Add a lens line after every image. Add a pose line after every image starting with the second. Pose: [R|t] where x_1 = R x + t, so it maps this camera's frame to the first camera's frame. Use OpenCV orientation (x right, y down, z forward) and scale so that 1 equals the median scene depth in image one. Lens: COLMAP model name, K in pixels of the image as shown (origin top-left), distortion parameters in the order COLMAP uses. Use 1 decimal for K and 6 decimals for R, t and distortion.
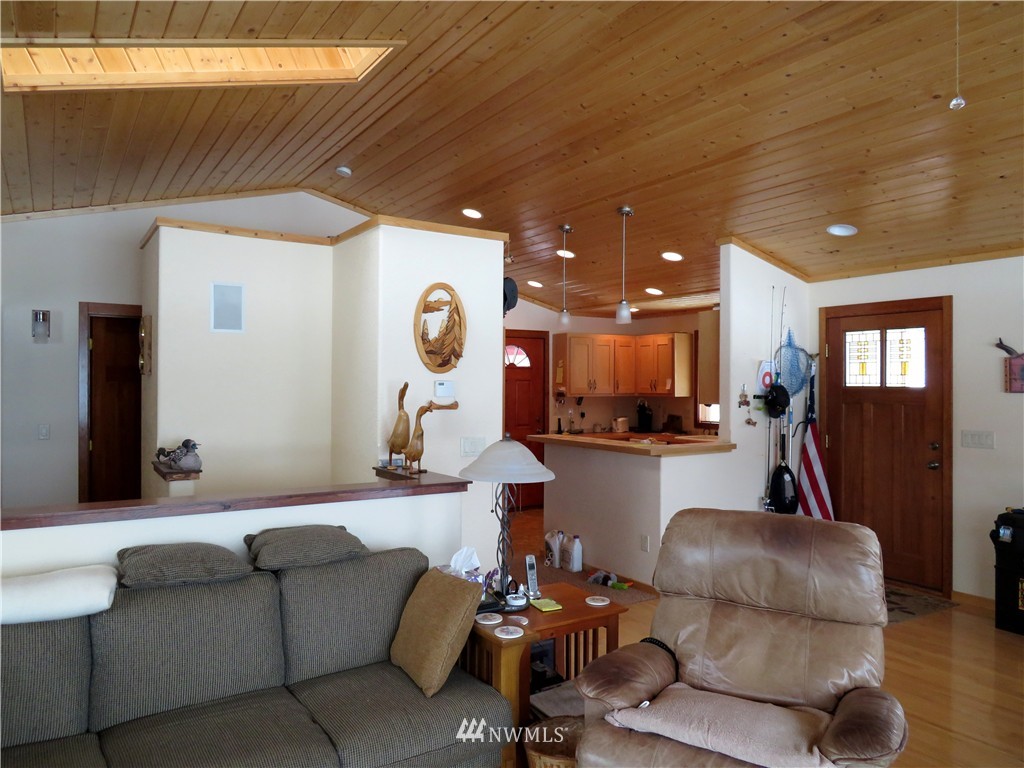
lens RADIAL K [[738.5, 0, 508.7], [0, 738.5, 386.7], [0, 0, 1]] dist [-0.005193, -0.000514]
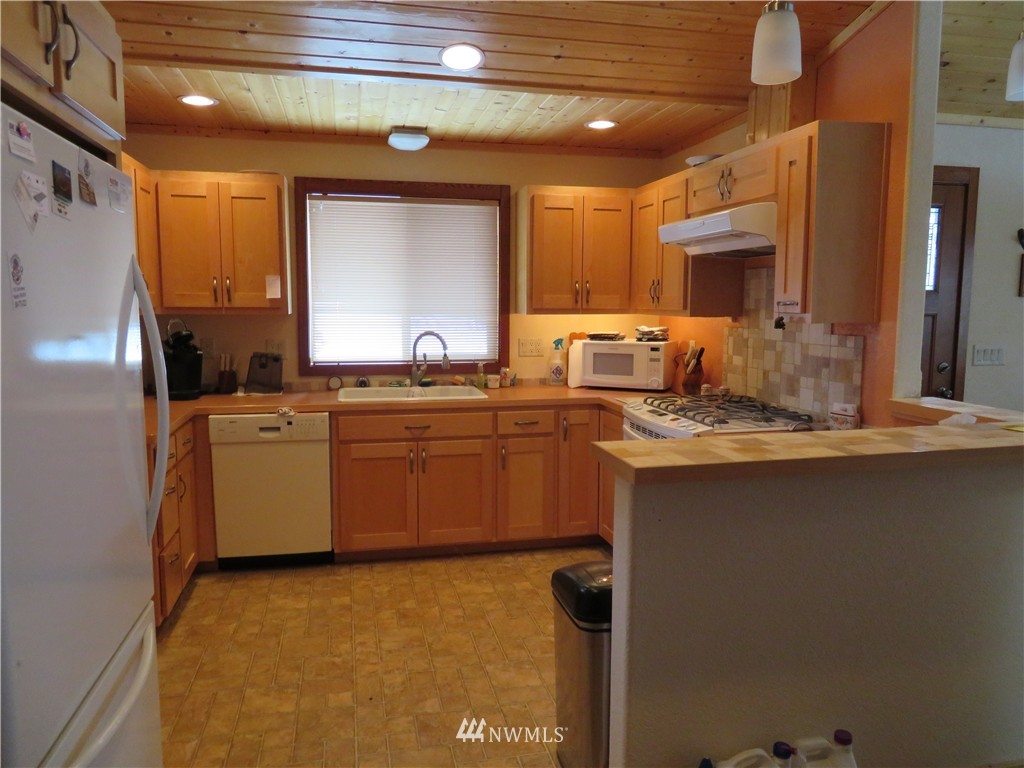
lens RADIAL K [[738.5, 0, 508.7], [0, 738.5, 386.7], [0, 0, 1]] dist [-0.005193, -0.000514]
pose [[0.333645, -0.106458, 0.936668, -0.304910], [-0.001022, 0.993562, 0.113289, 0.010495], [-0.942698, -0.038756, 0.331388, 1.247283]]
